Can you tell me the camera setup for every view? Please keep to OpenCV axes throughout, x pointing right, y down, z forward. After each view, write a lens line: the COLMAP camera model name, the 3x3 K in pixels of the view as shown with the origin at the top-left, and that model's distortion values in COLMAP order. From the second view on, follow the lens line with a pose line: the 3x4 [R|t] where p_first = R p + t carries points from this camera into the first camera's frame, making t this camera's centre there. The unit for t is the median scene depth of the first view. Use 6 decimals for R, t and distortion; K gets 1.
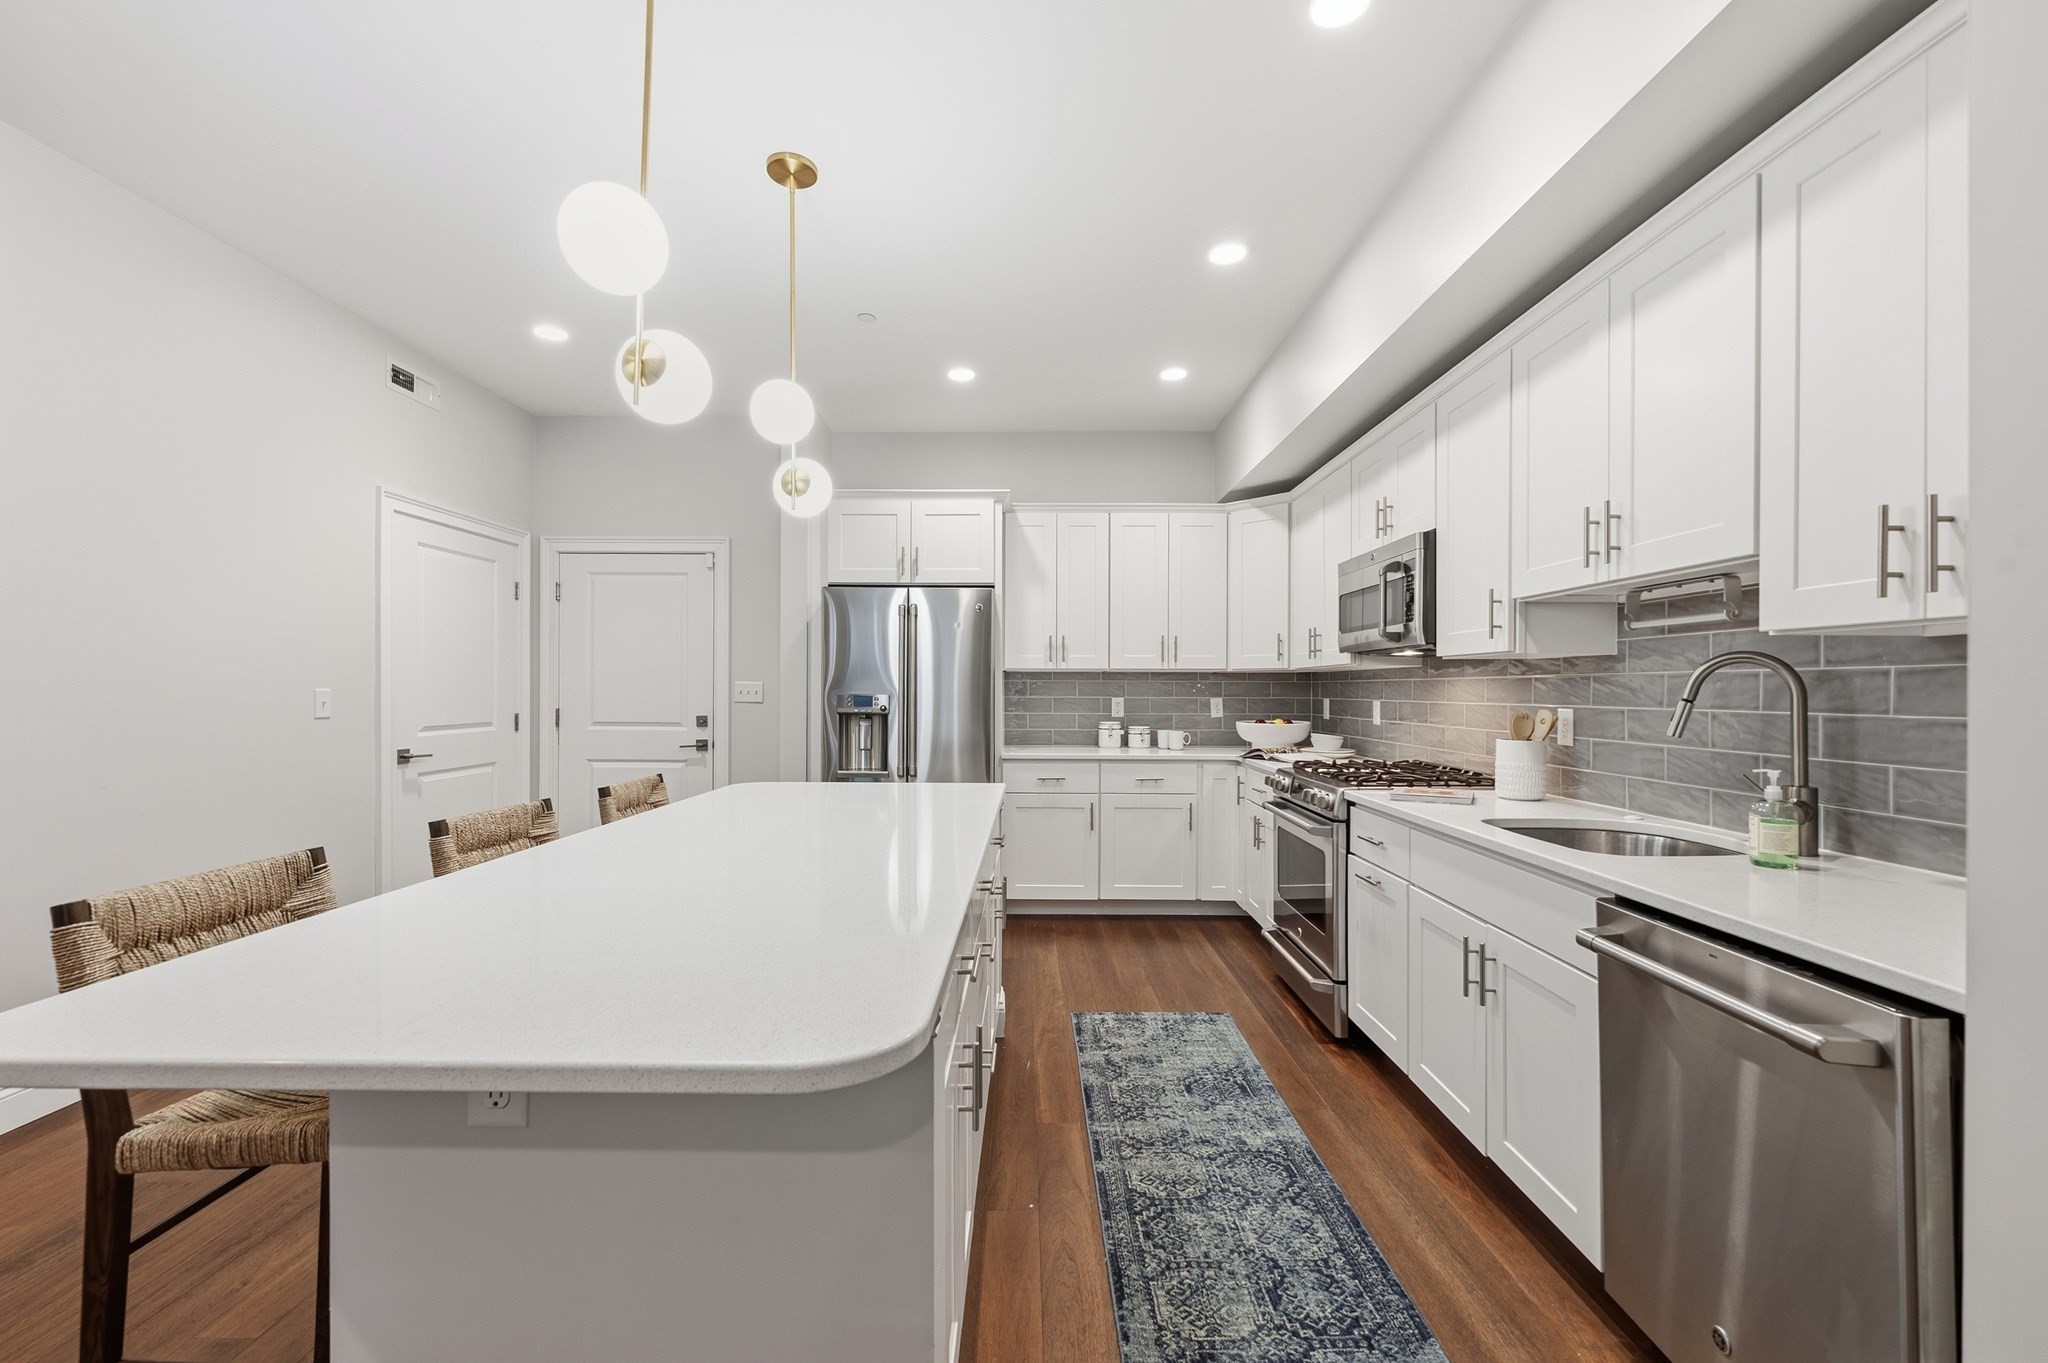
lens RADIAL K [[826.4, 0, 1021.9], [0, 826.4, 690.0], [0, 0, 1]] dist [-0.000915, -0.000646]
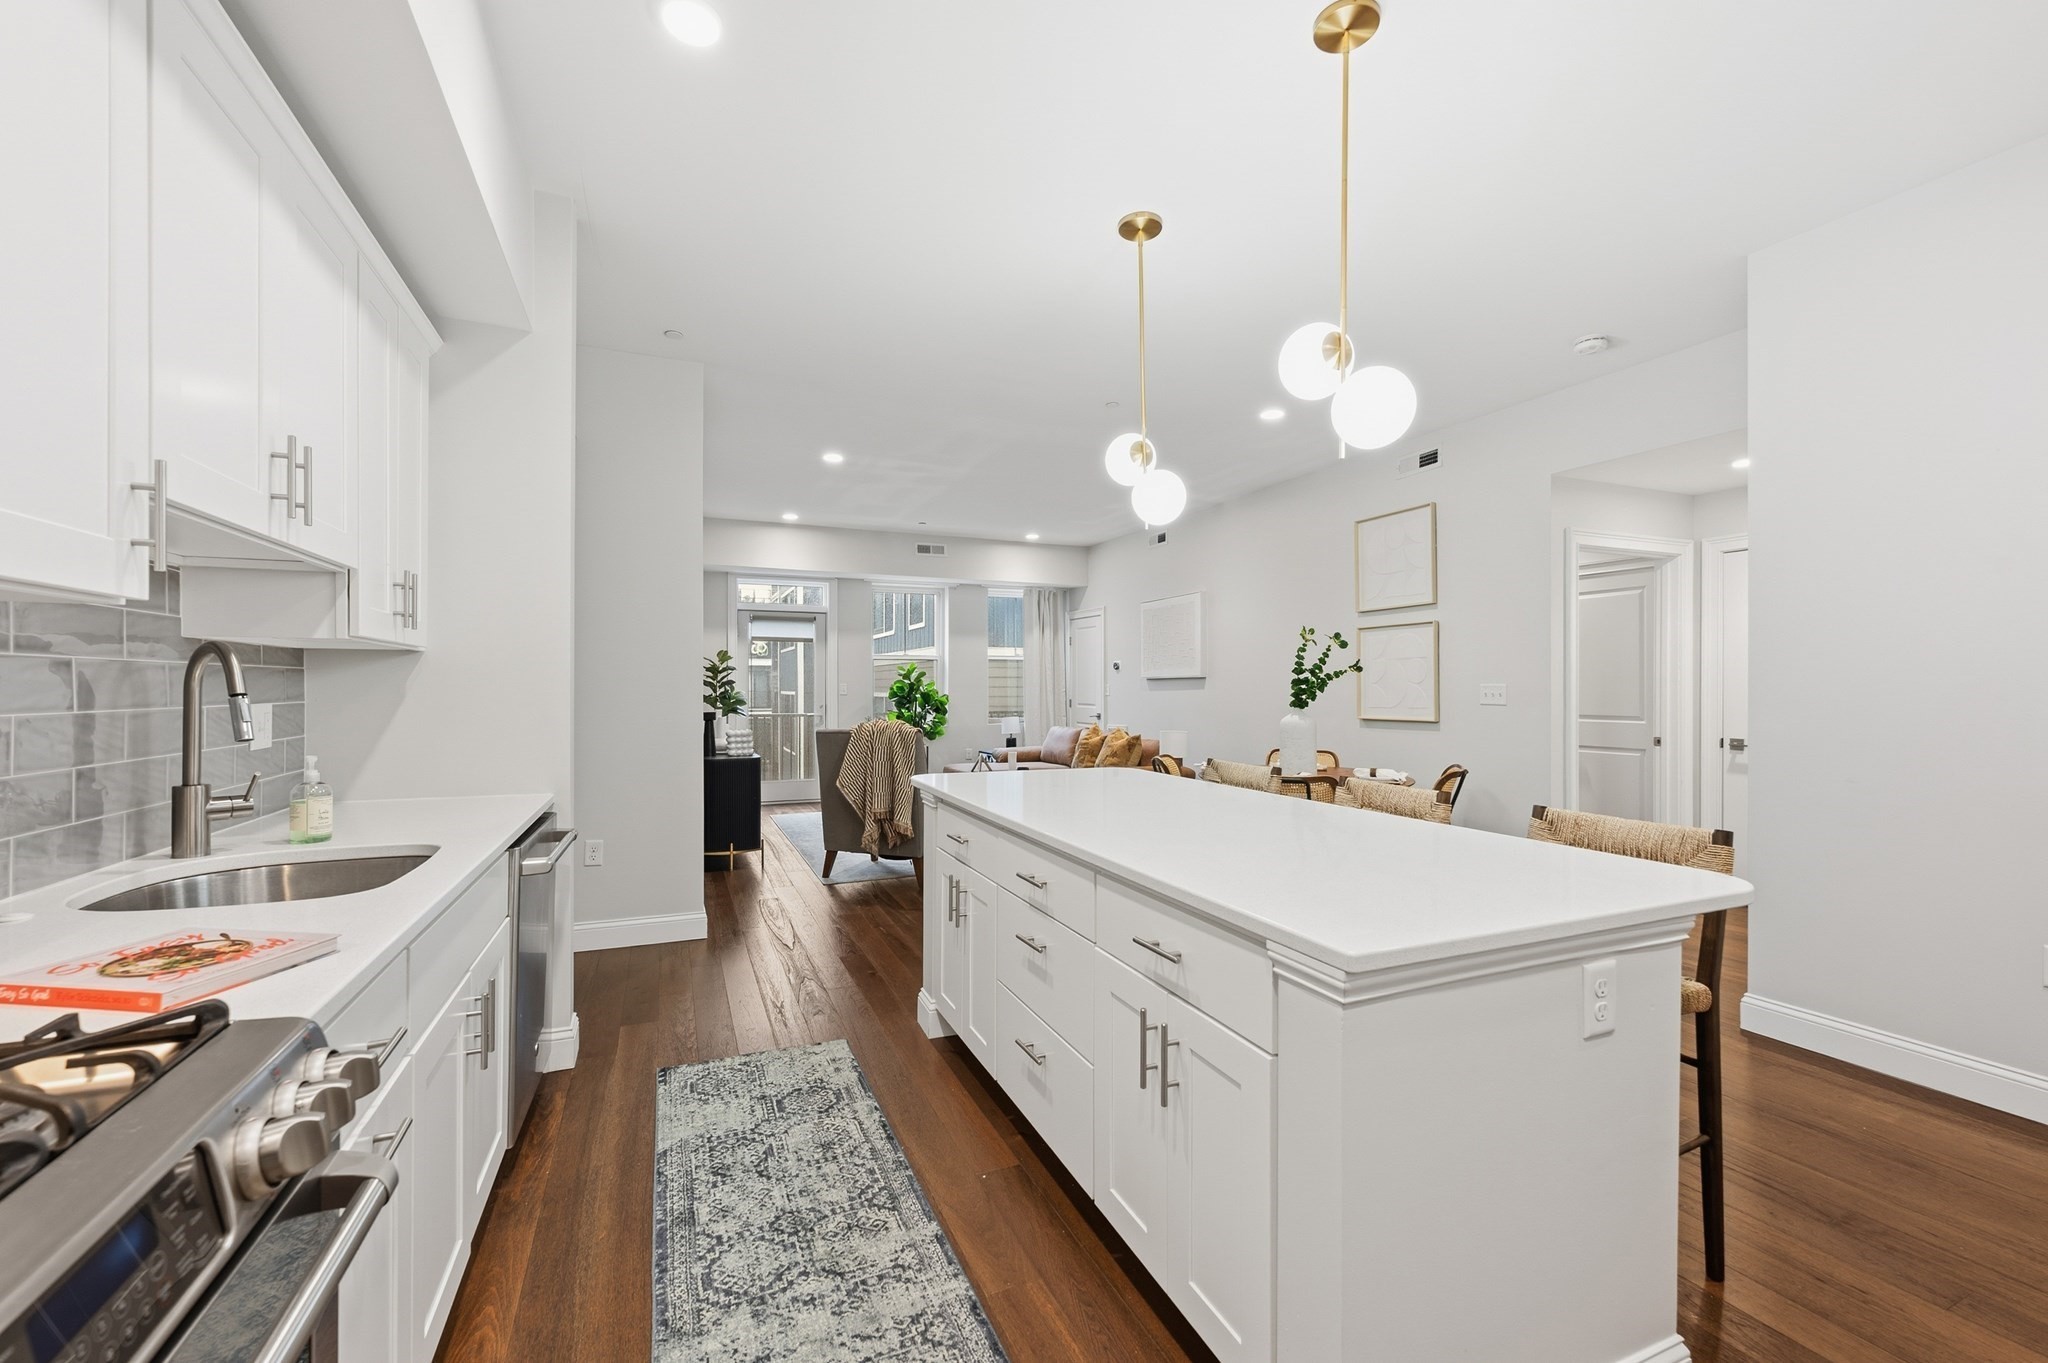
lens RADIAL K [[826.4, 0, 1021.9], [0, 826.4, 690.0], [0, 0, 1]] dist [-0.000915, -0.000646]
pose [[-0.917049, -0.002194, -0.398768, 0.265356], [-0.004121, 0.999984, 0.003974, -0.000422], [0.398753, 0.005287, -0.917043, 1.352314]]
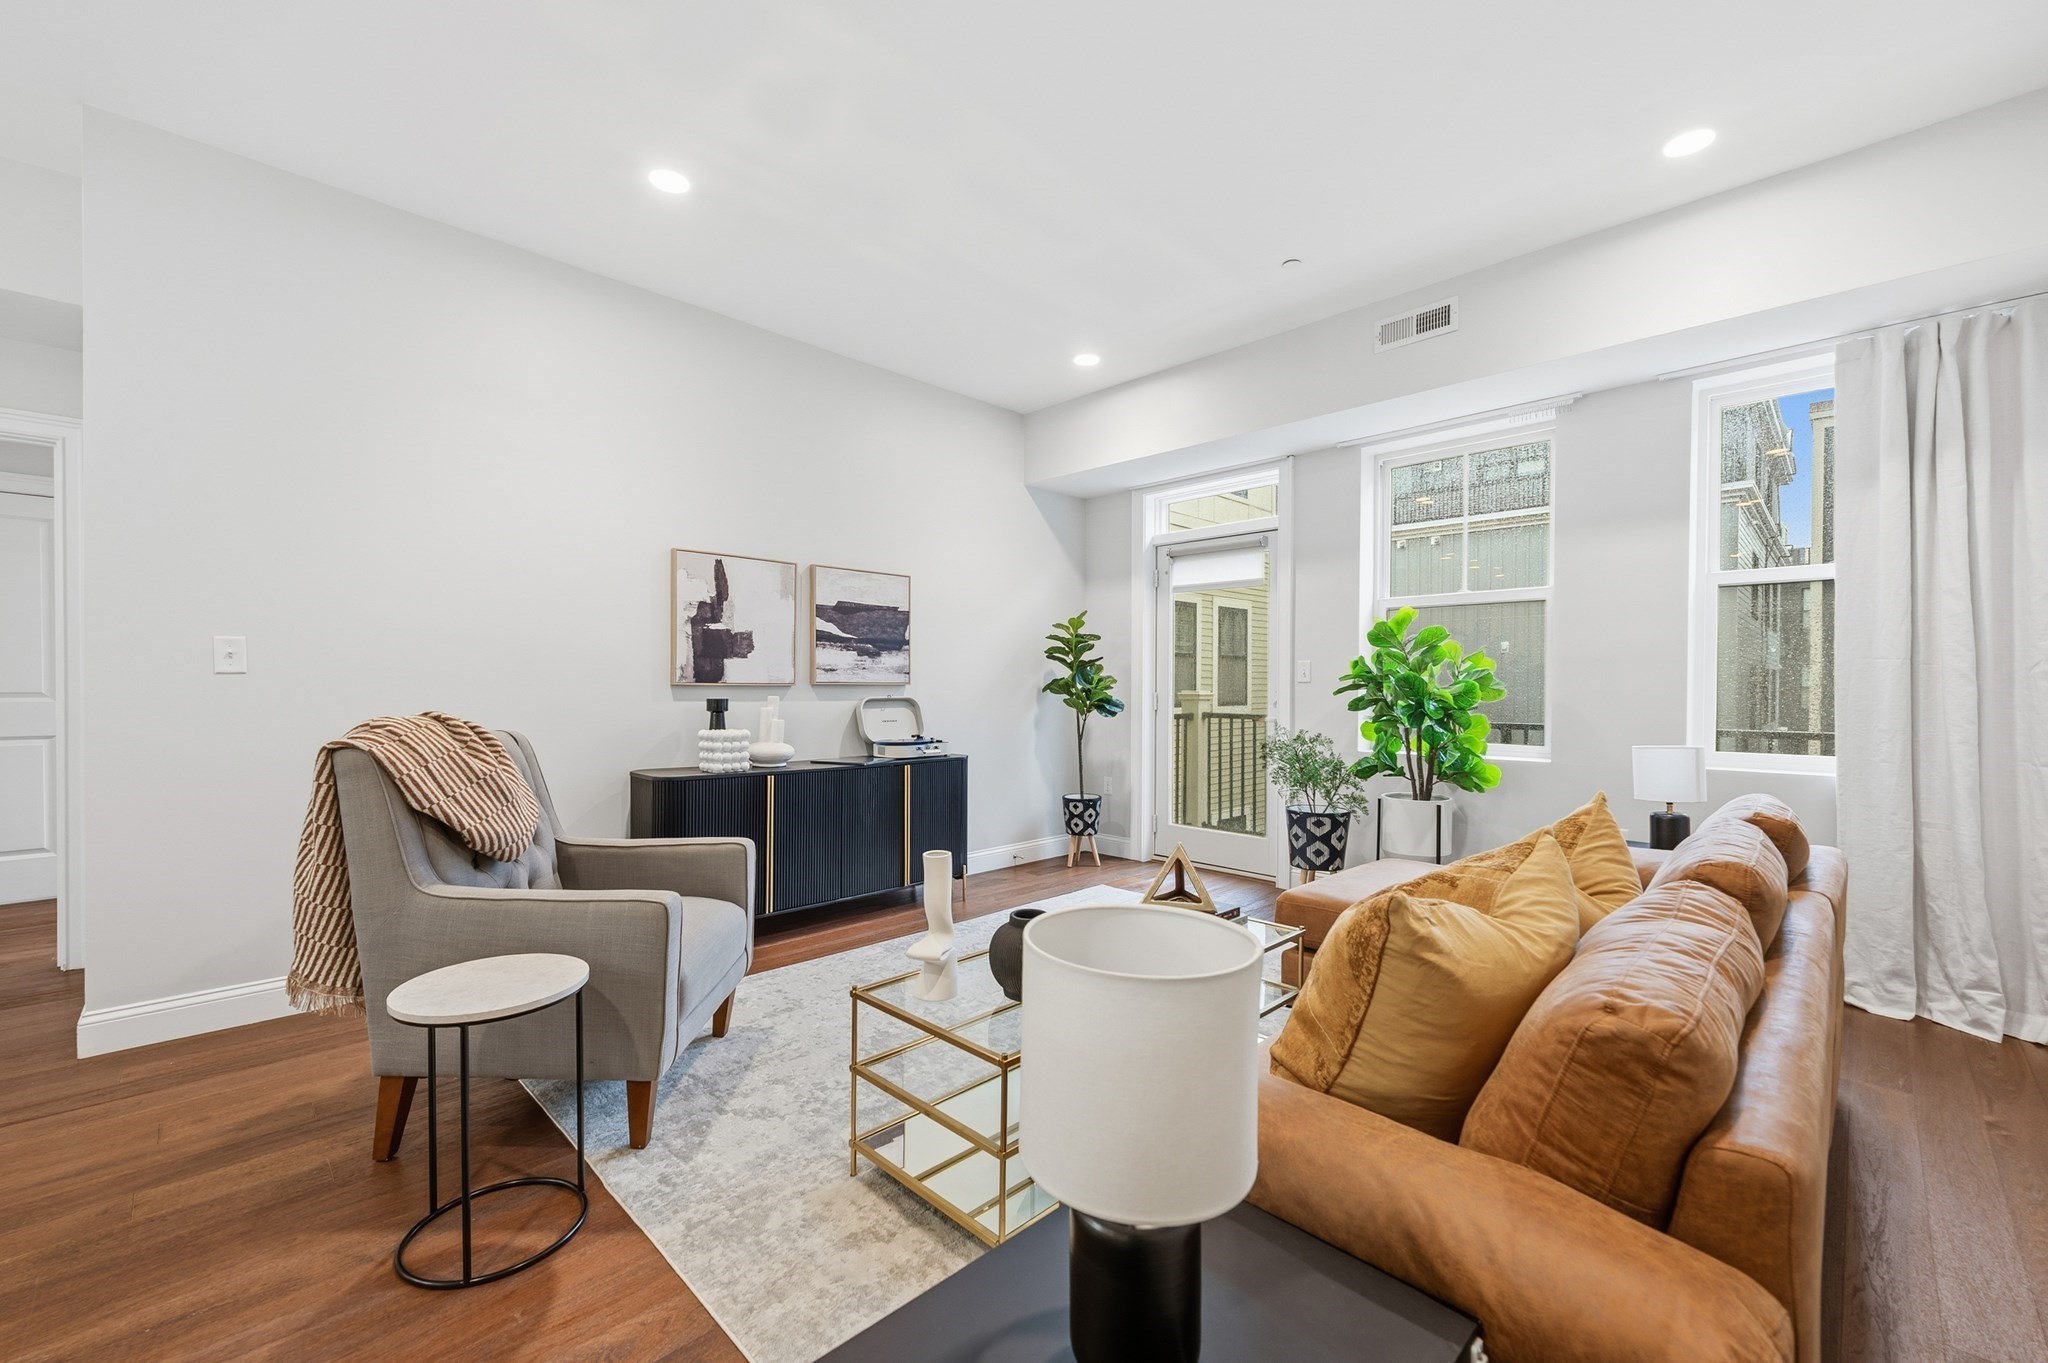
lens RADIAL K [[831.2, 0, 1021.9], [0, 831.2, 695.2], [0, 0, 1]] dist [-0.000814, -0.000012]
pose [[-0.708076, -0.015337, 0.705969, -1.059517], [-0.007213, 0.999869, 0.014488, 0.037206], [-0.706099, 0.005166, -0.708094, -0.200908]]
